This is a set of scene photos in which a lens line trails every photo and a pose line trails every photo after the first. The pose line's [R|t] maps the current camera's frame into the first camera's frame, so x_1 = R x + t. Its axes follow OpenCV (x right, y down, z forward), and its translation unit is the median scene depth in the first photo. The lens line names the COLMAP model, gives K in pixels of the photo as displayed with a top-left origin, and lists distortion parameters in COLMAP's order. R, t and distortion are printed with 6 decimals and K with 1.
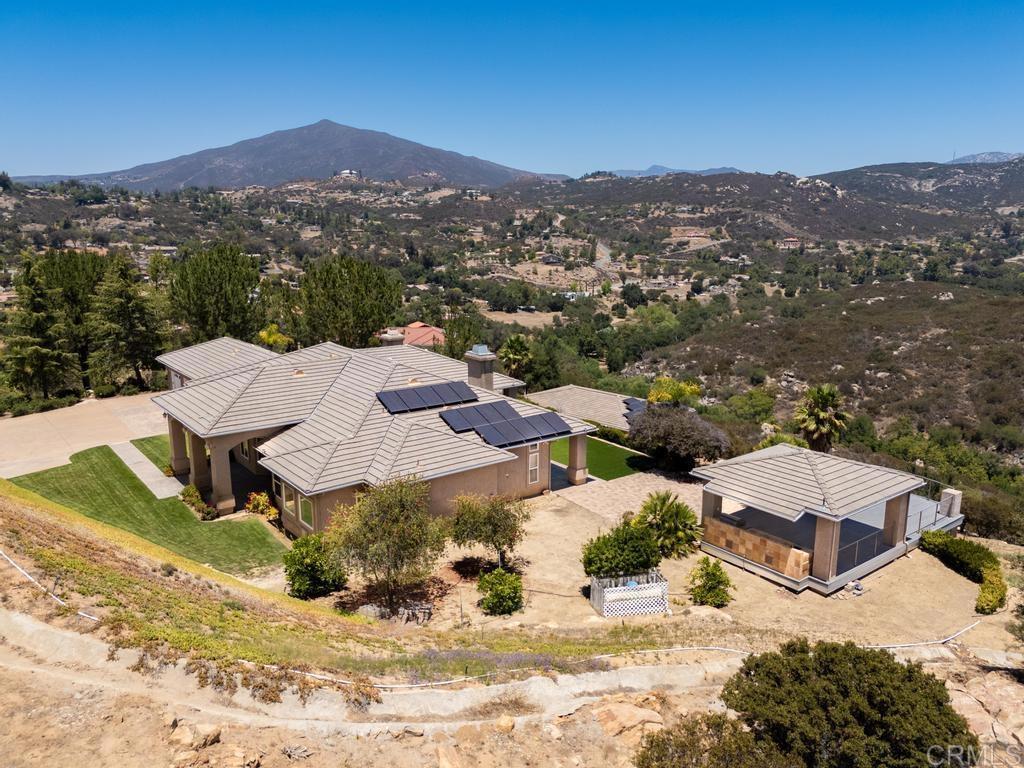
lens RADIAL K [[759.7, 0, 514.3], [0, 759.7, 391.0], [0, 0, 1]] dist [0.068827, -0.065494]
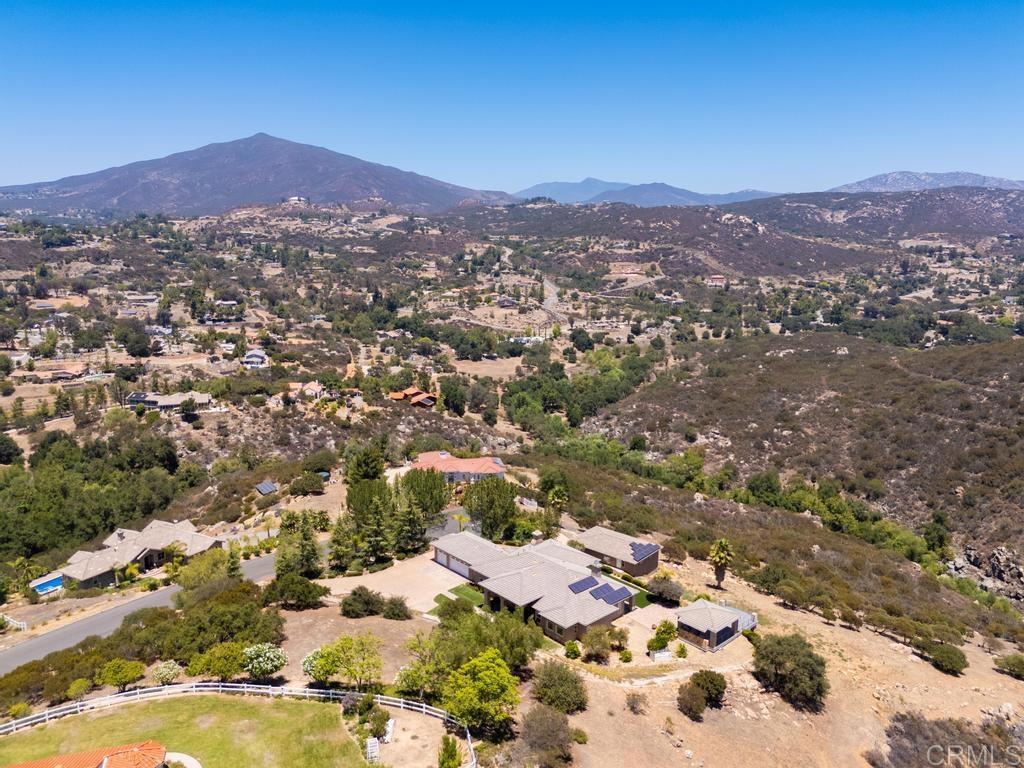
lens RADIAL K [[759.7, 0, 514.3], [0, 759.7, 389.7], [0, 0, 1]] dist [0.068827, -0.065494]
pose [[0.996624, -0.011886, 0.081237, -0.028382], [0.012855, 0.999852, -0.011409, -0.033172], [-0.081089, 0.012415, 0.996630, -0.089369]]
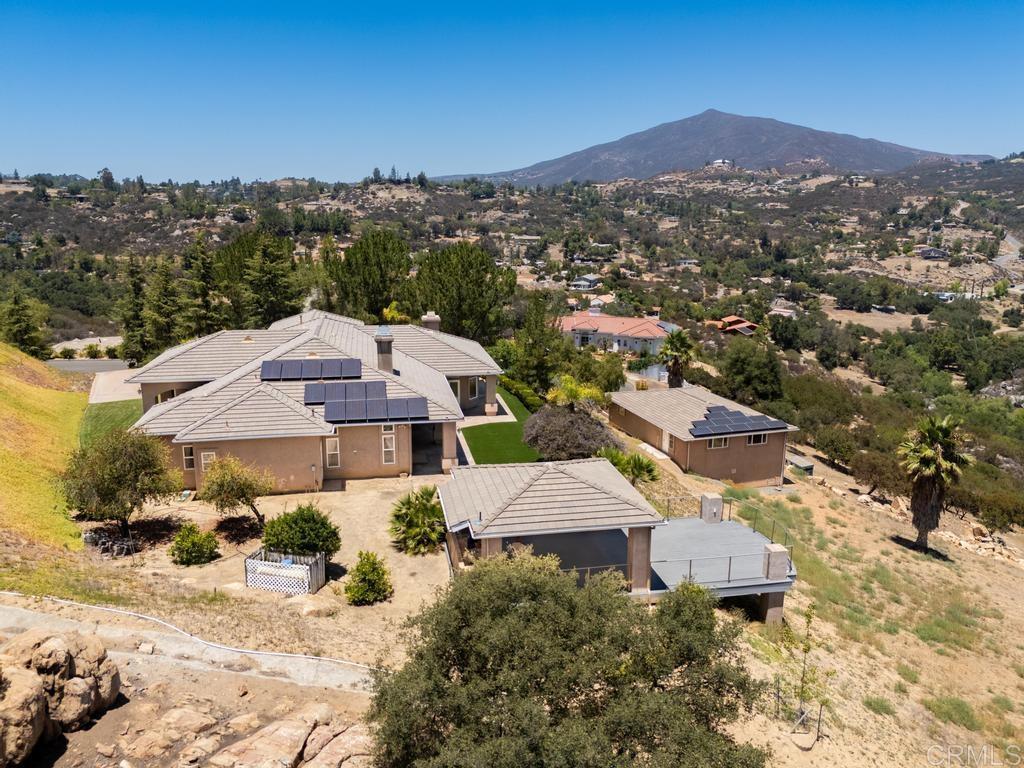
lens RADIAL K [[759.7, 0, 509.0], [0, 759.7, 385.6], [0, 0, 1]] dist [0.068827, -0.065494]
pose [[0.887663, 0.102667, -0.448904, 0.028934], [-0.100481, 0.994523, 0.028762, -0.001344], [0.449398, 0.019576, 0.893117, 0.007529]]
